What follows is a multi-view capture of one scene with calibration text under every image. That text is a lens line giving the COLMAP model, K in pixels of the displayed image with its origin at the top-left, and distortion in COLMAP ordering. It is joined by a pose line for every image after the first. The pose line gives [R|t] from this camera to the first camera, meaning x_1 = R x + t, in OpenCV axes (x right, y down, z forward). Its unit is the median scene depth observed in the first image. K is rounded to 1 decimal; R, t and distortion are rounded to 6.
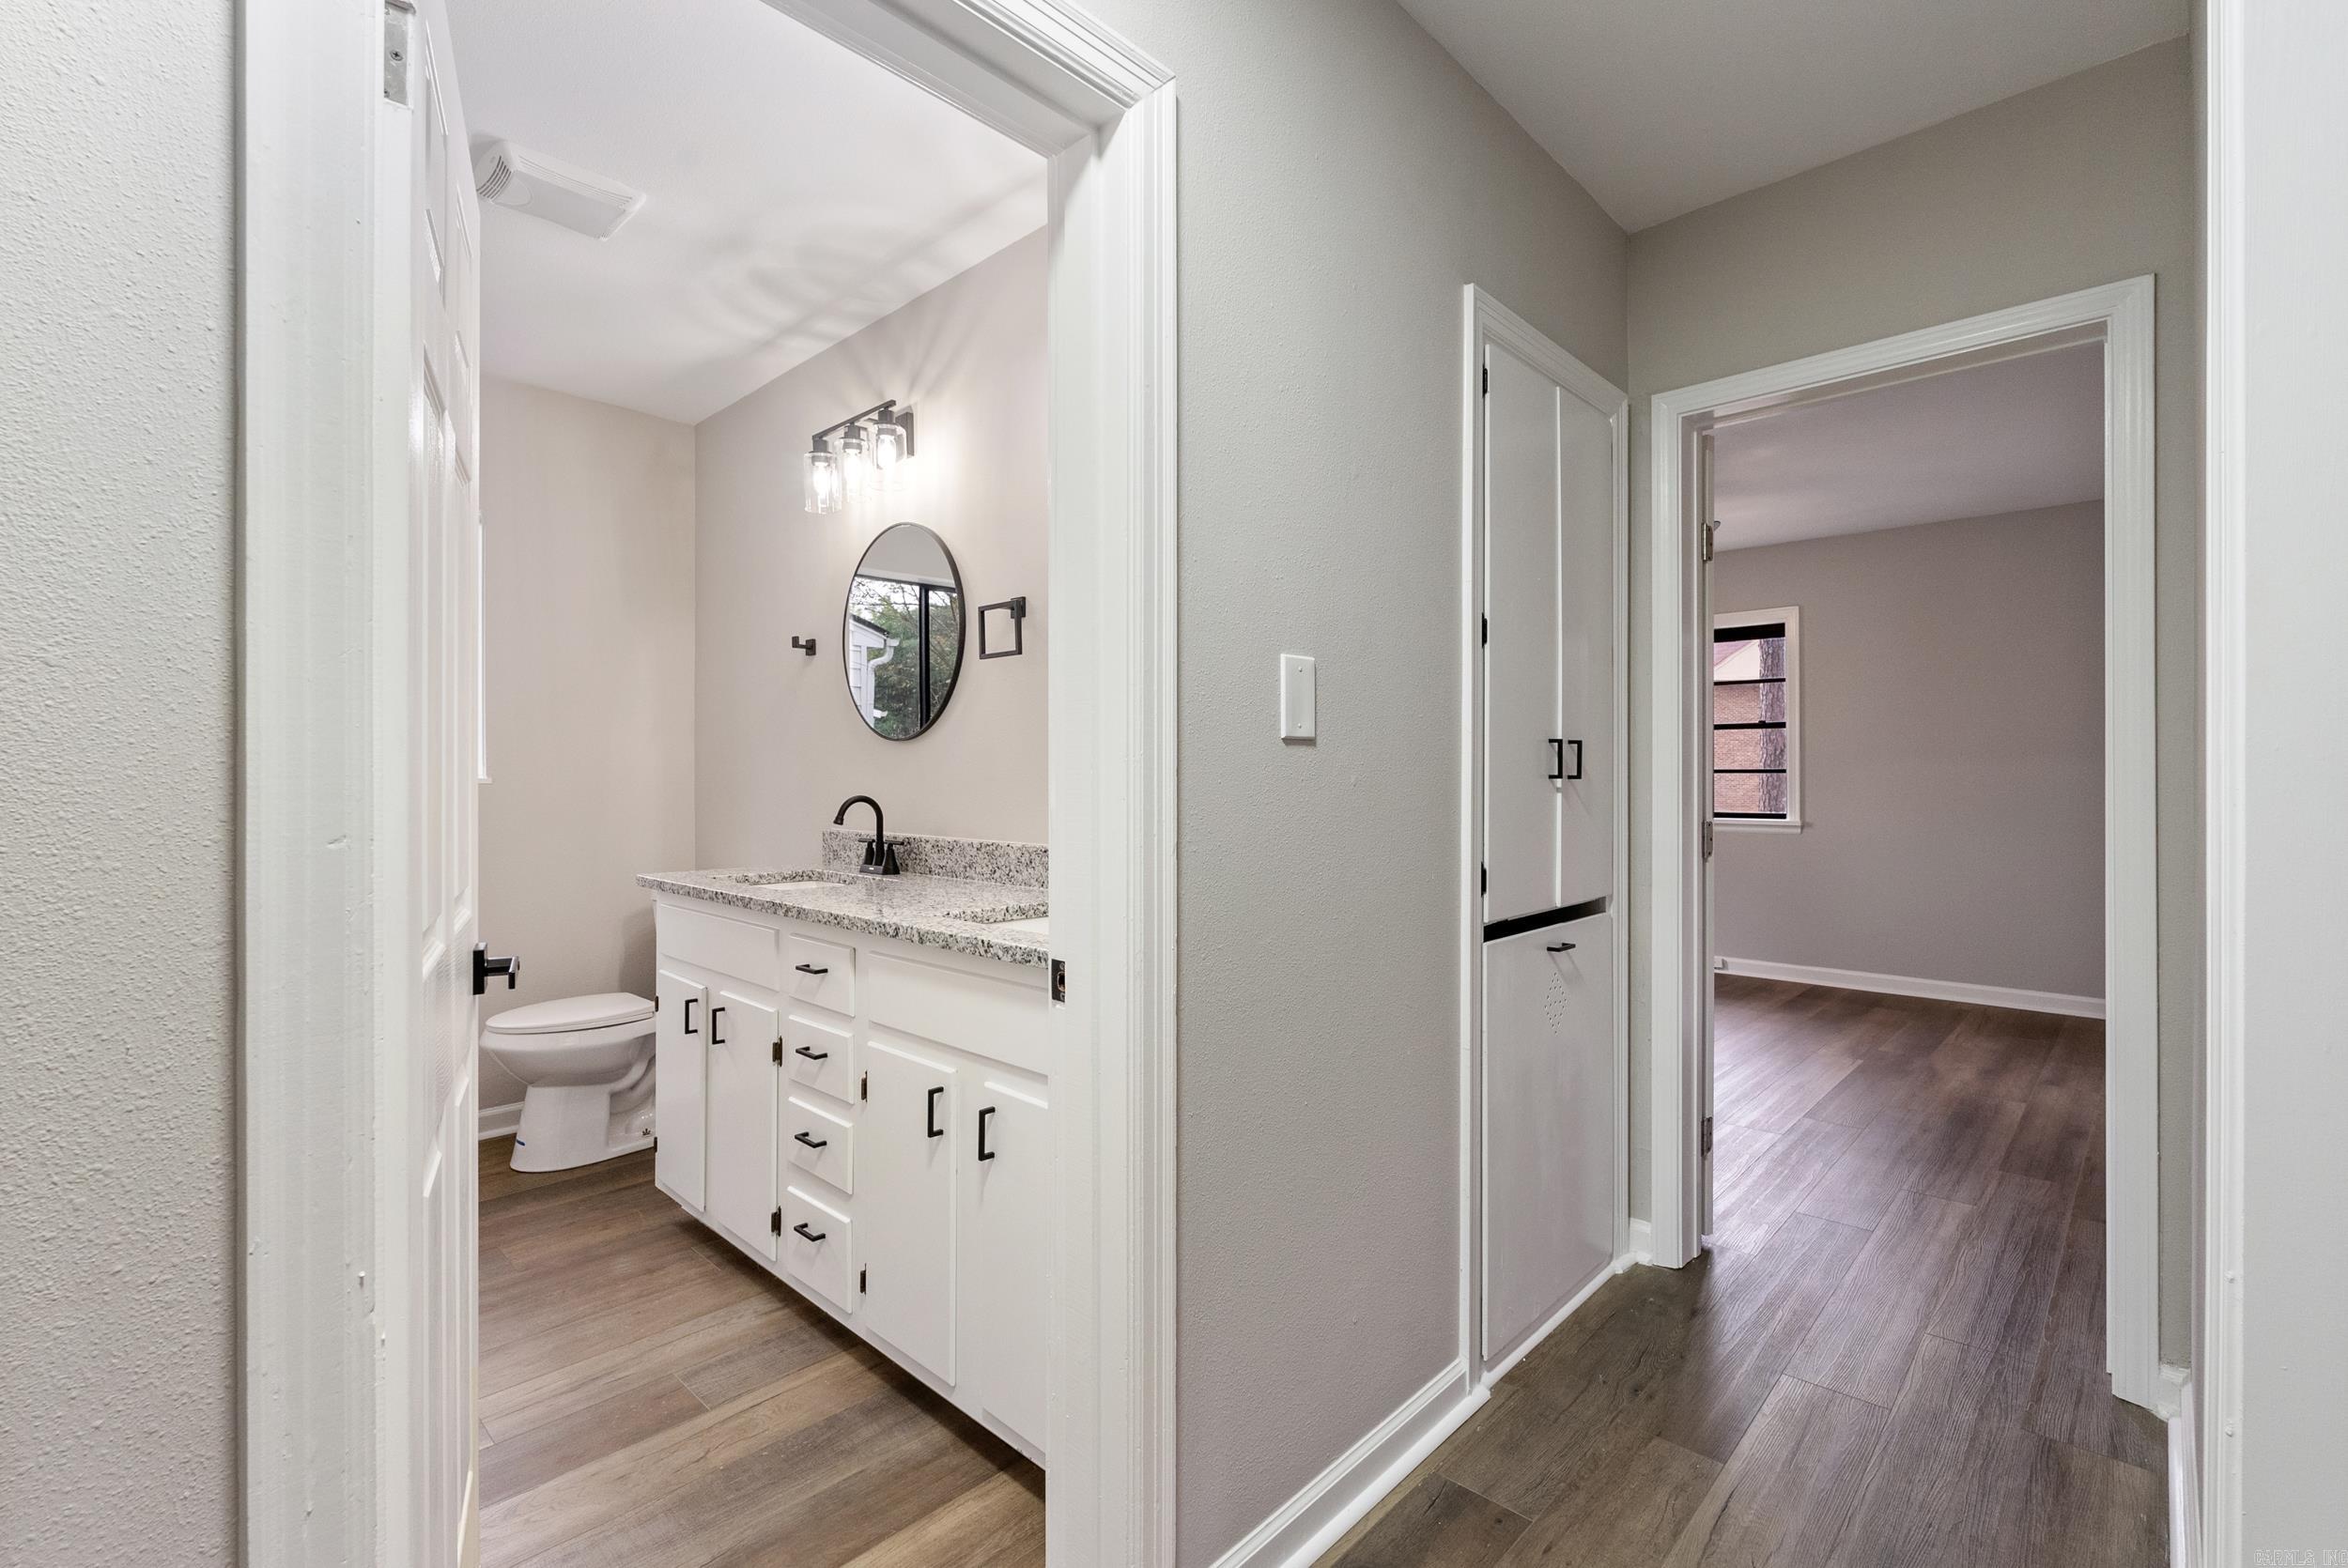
lens RADIAL K [[1043.2, 0, 1187.6], [0, 1043.2, 780.2], [0, 0, 1]] dist [-0.005010, 0.000032]
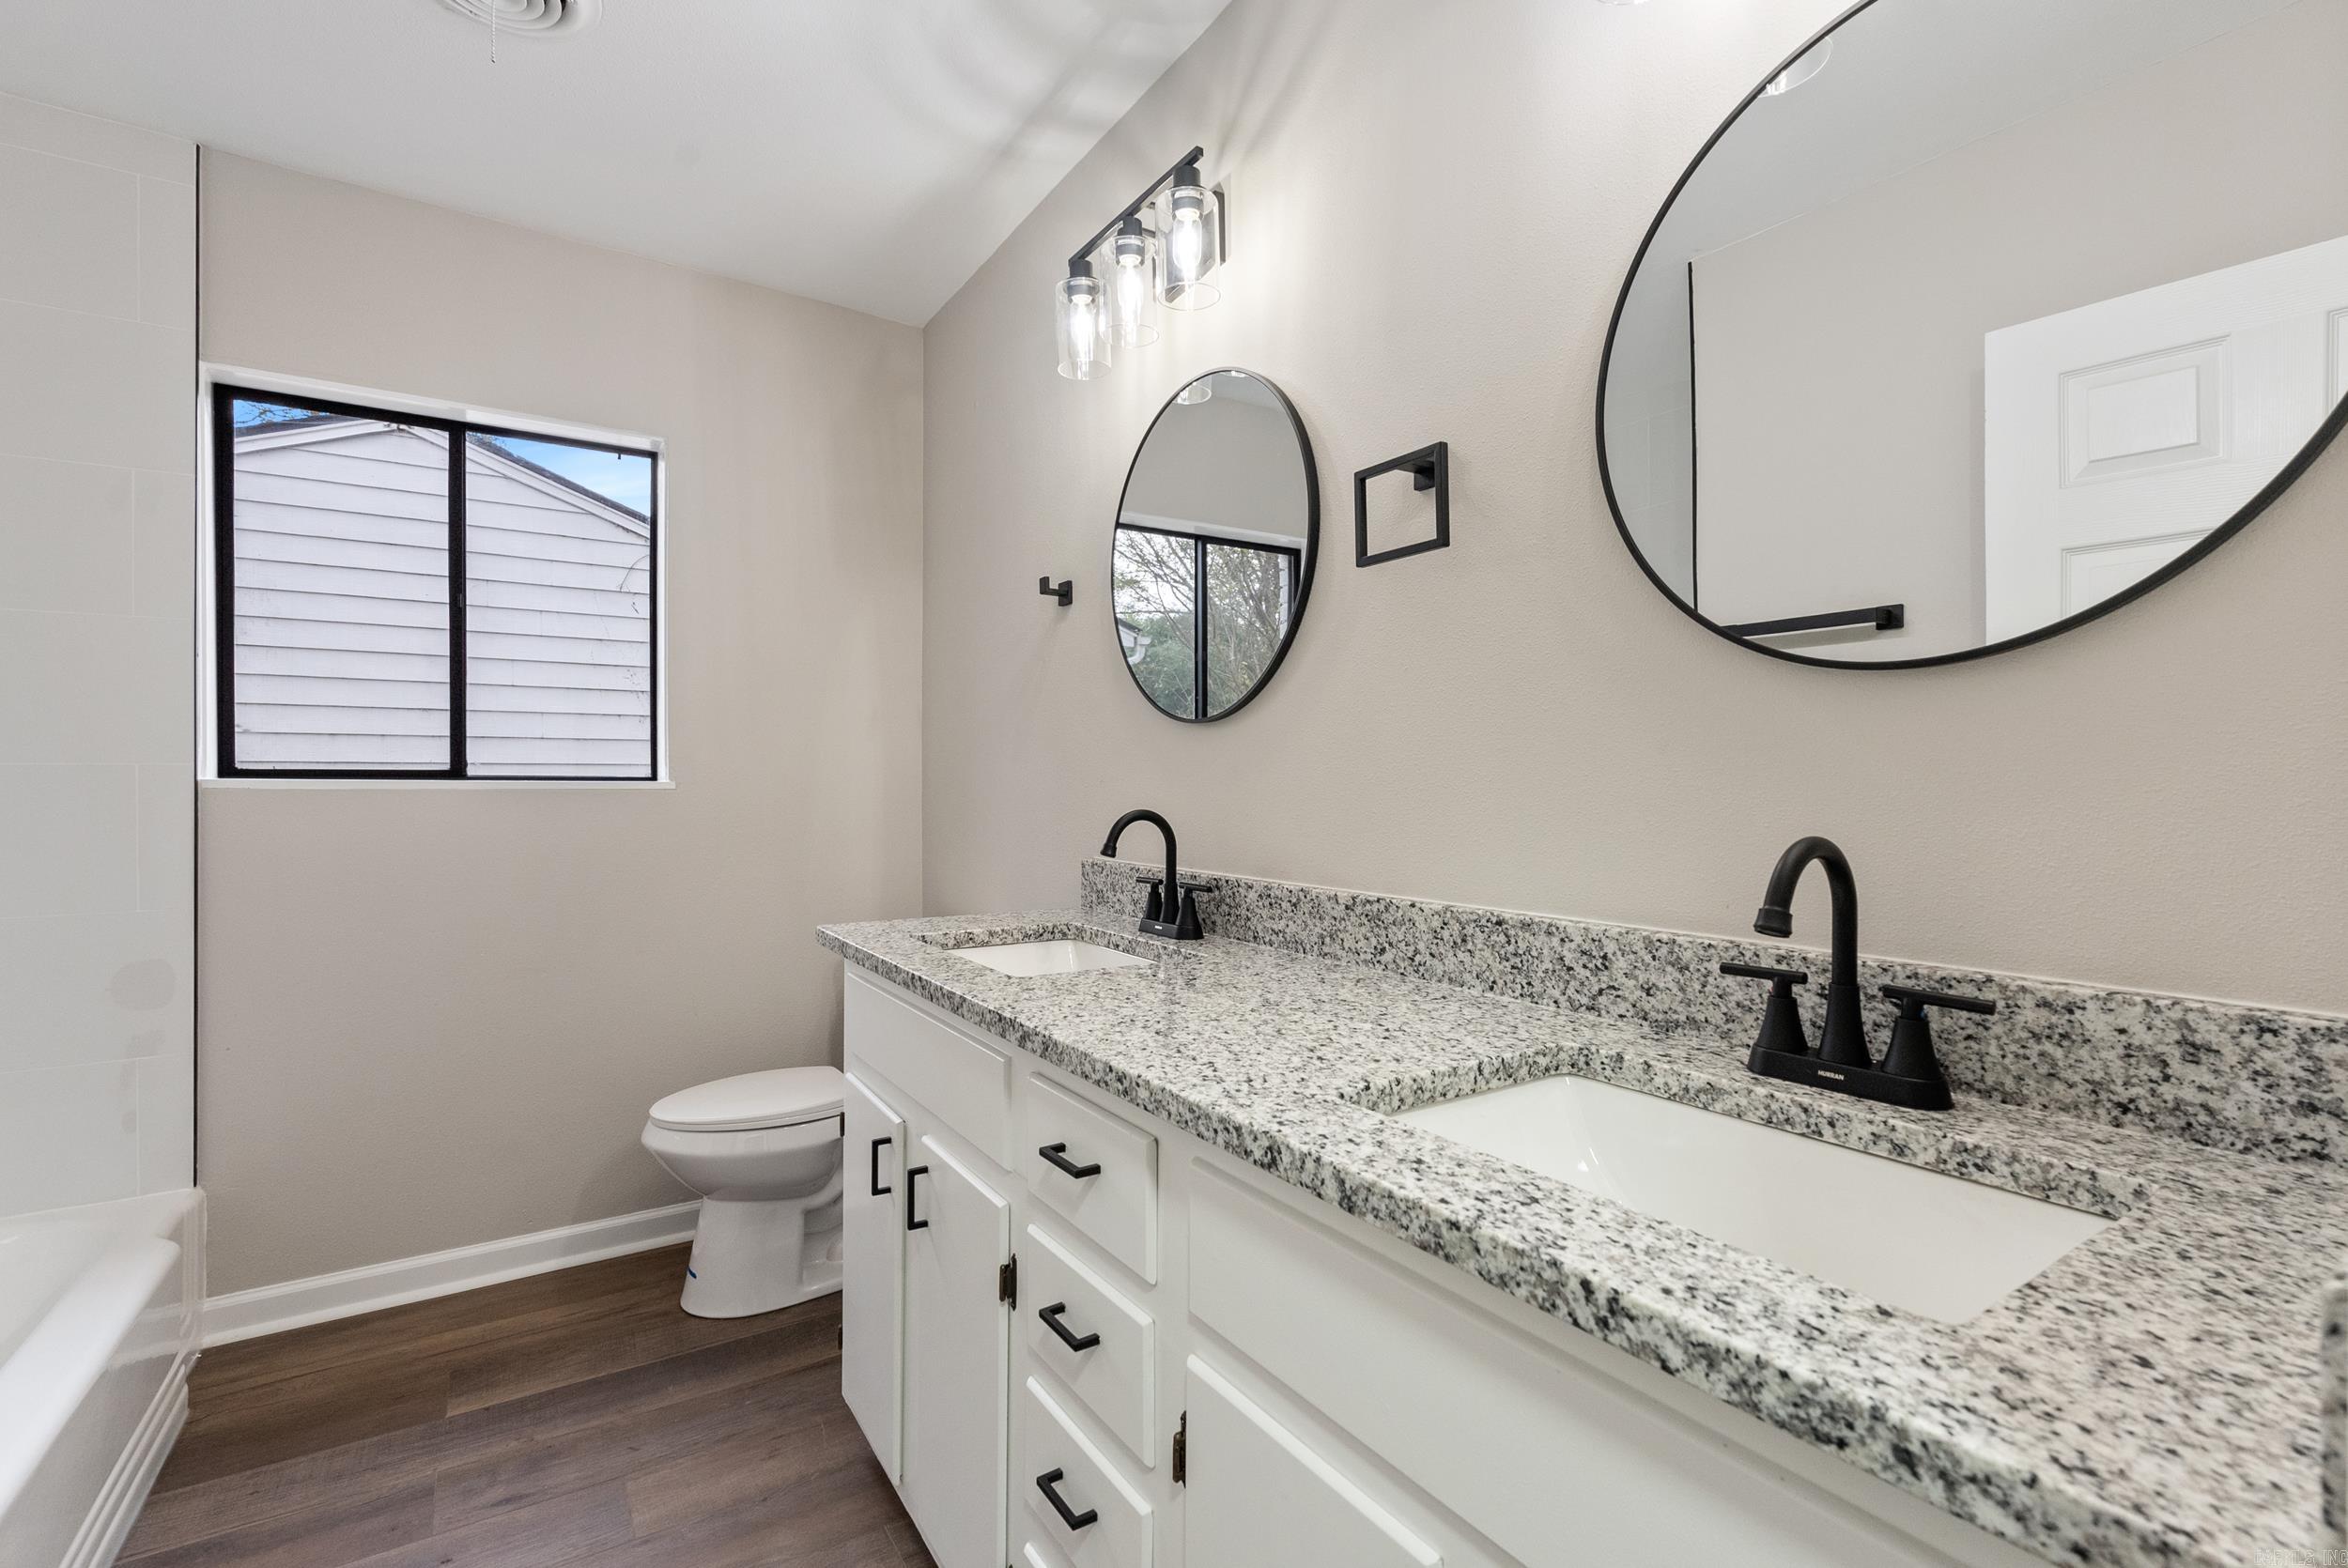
lens RADIAL K [[1043.2, 0, 1168.2], [0, 1043.2, 788.8], [0, 0, 1]] dist [-0.005010, 0.000032]
pose [[0.970436, 0.003770, -0.241331, -0.150056], [-0.003532, 0.999993, 0.001417, 0.001825], [0.241334, -0.000523, 0.970442, 0.405607]]
